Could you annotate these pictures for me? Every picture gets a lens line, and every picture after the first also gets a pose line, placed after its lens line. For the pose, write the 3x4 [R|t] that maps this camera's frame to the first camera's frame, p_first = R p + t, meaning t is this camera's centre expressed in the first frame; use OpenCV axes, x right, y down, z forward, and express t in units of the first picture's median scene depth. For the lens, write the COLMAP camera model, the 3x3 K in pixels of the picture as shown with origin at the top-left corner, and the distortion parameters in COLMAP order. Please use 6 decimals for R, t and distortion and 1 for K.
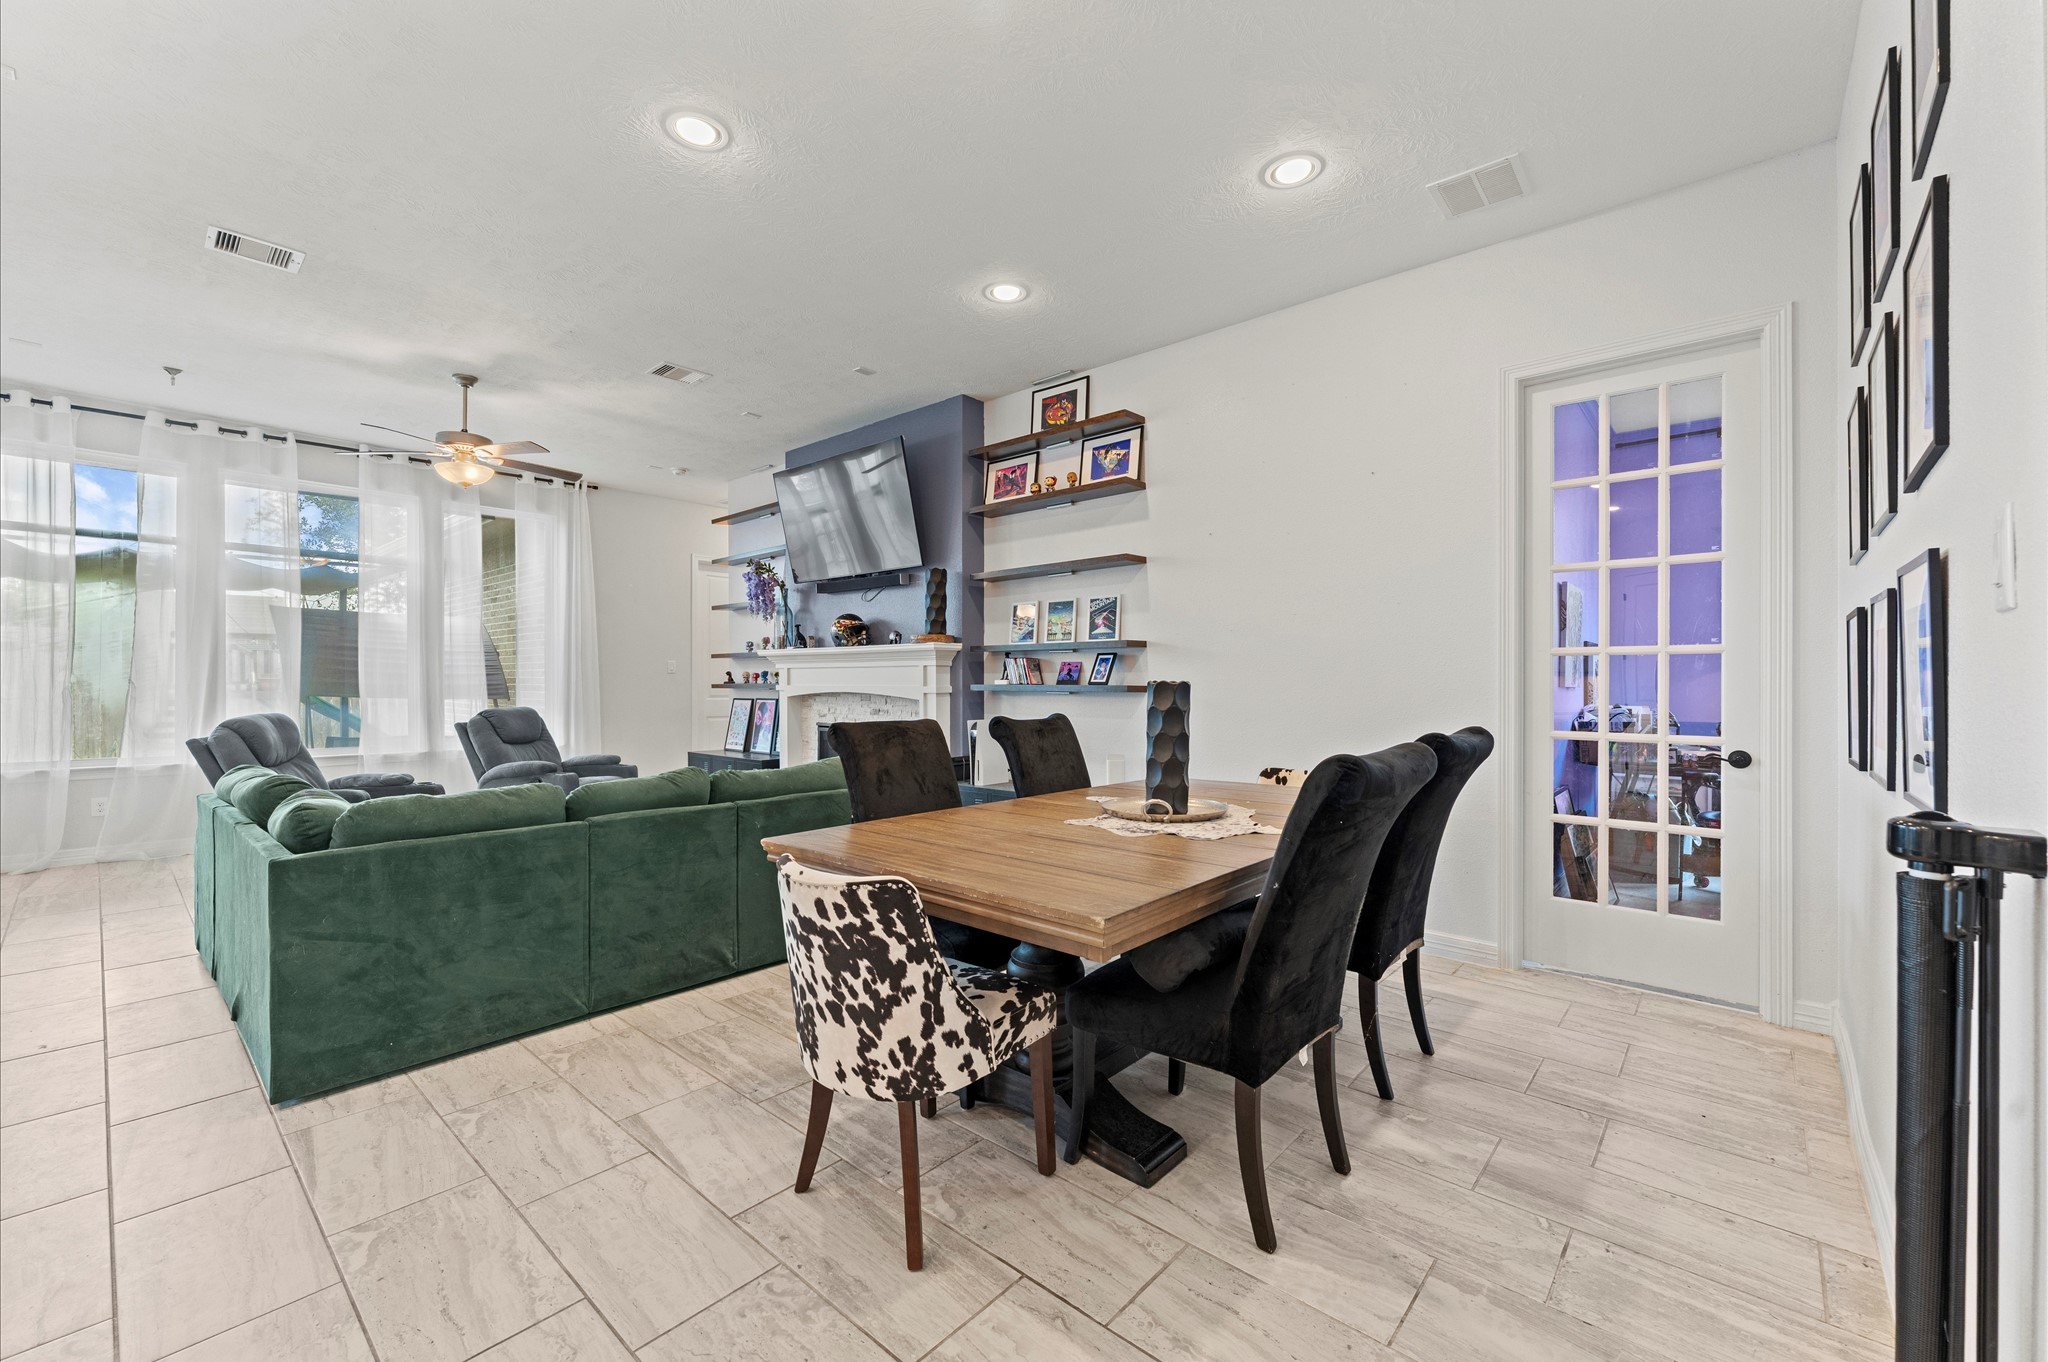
lens RADIAL K [[826.9, 0, 1029.8], [0, 826.9, 679.8], [0, 0, 1]] dist [-0.004228, -0.000295]
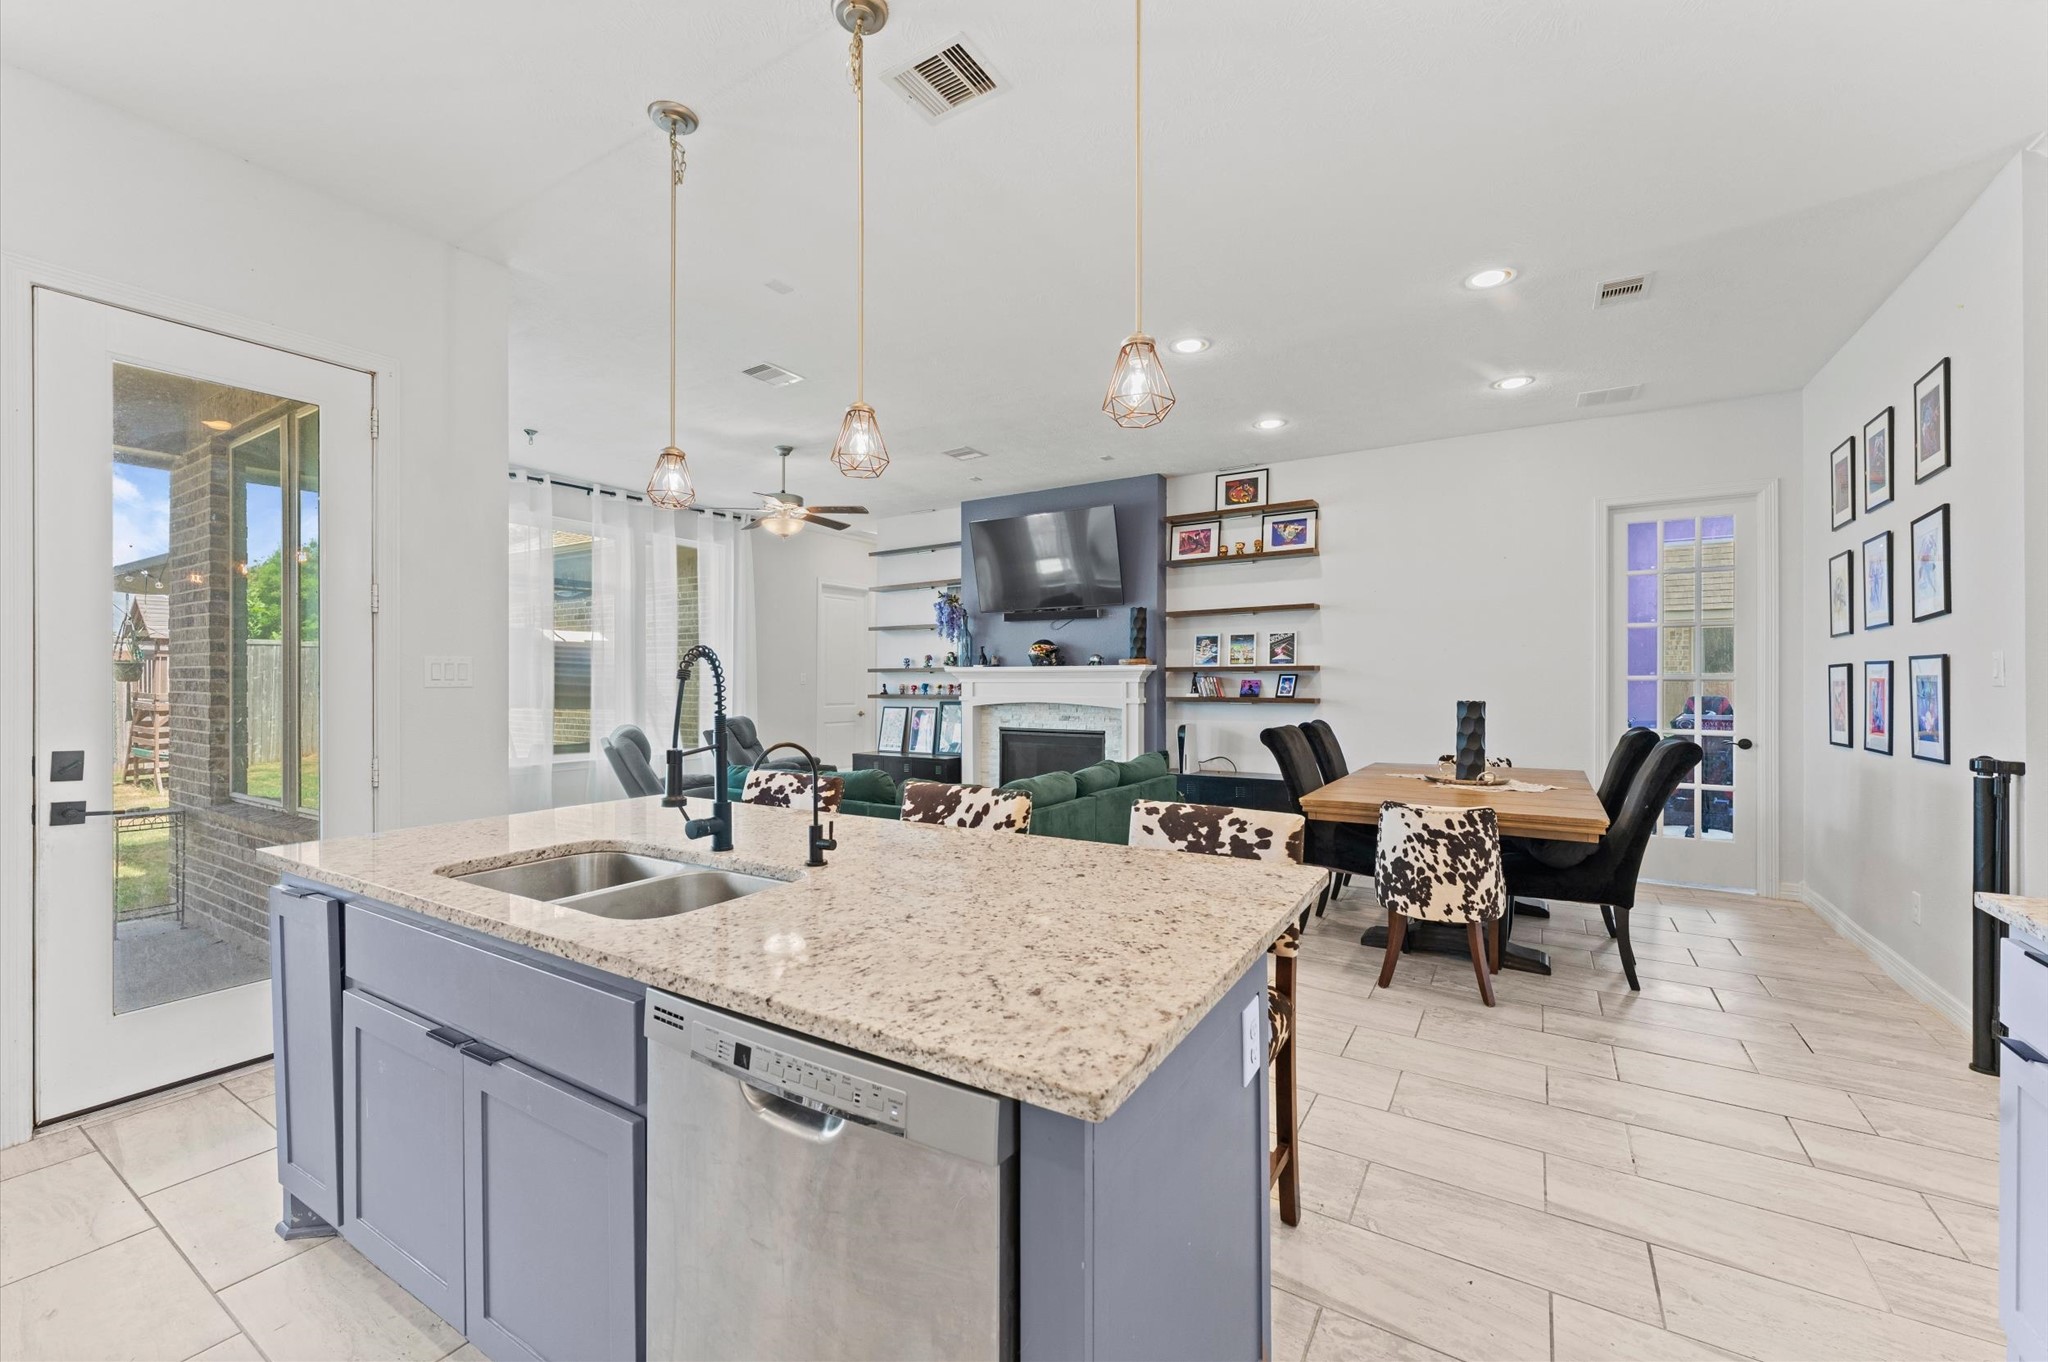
lens RADIAL K [[826.9, 0, 1013.2], [0, 826.9, 681.2], [0, 0, 1]] dist [-0.004228, -0.000295]
pose [[0.987273, -0.001796, 0.159028, -0.576979], [0.001540, 0.999997, 0.001734, -0.024135], [-0.159030, -0.001467, 0.987273, -0.278394]]
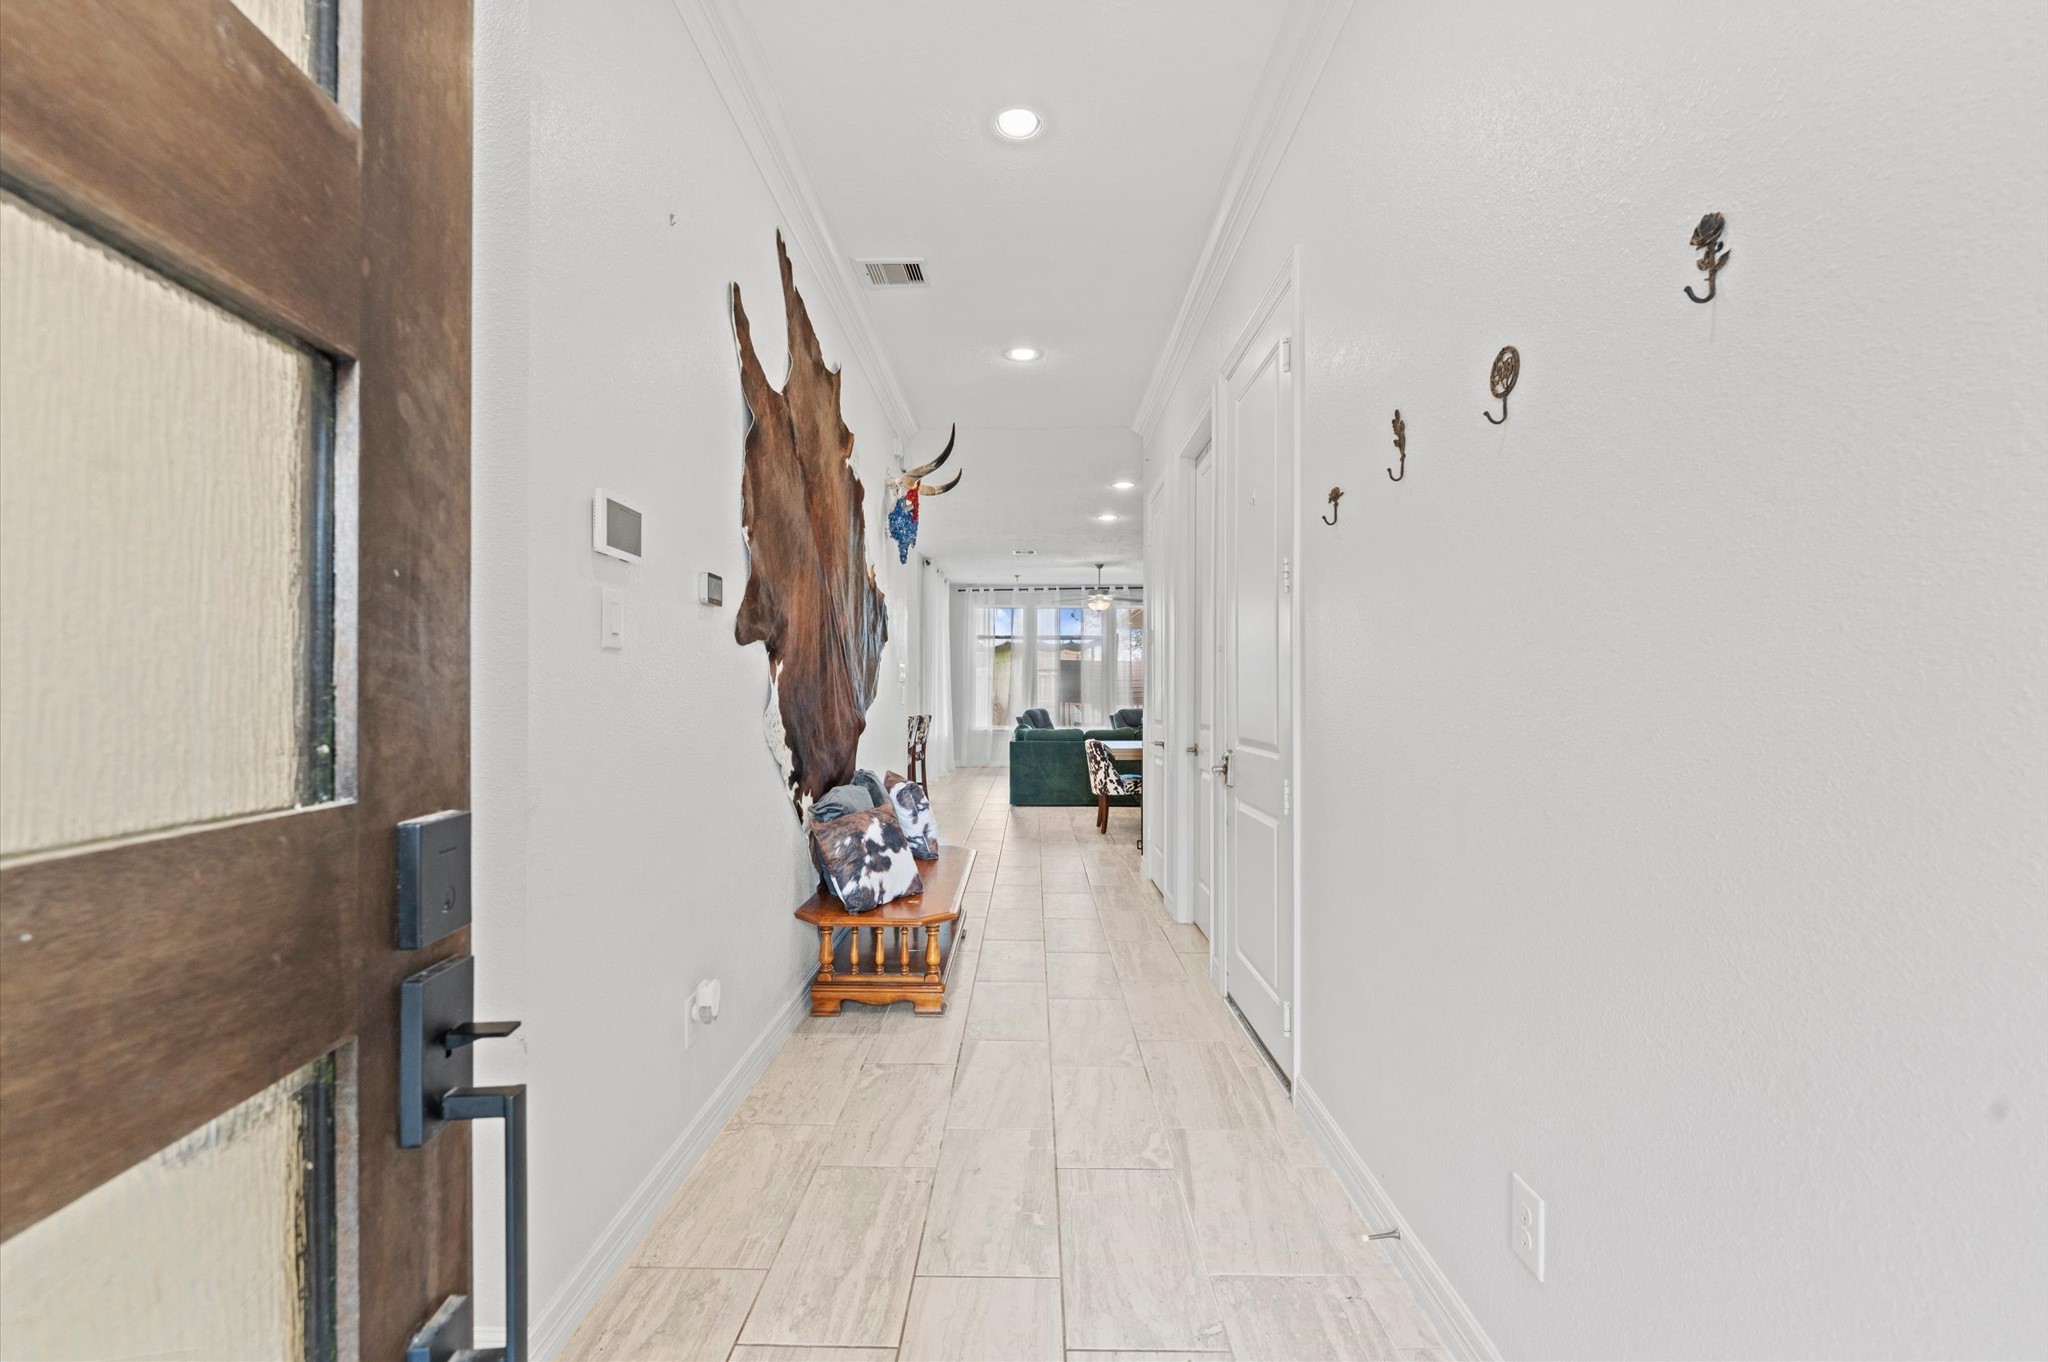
lens RADIAL K [[826.9, 0, 1023.2], [0, 826.9, 692.8], [0, 0, 1]] dist [-0.004228, -0.000295]
pose [[0.655105, -0.007050, -0.755505, 0.986393], [0.002369, 0.999971, -0.007277, 0.010809], [0.755534, 0.002977, 0.655103, -0.725523]]
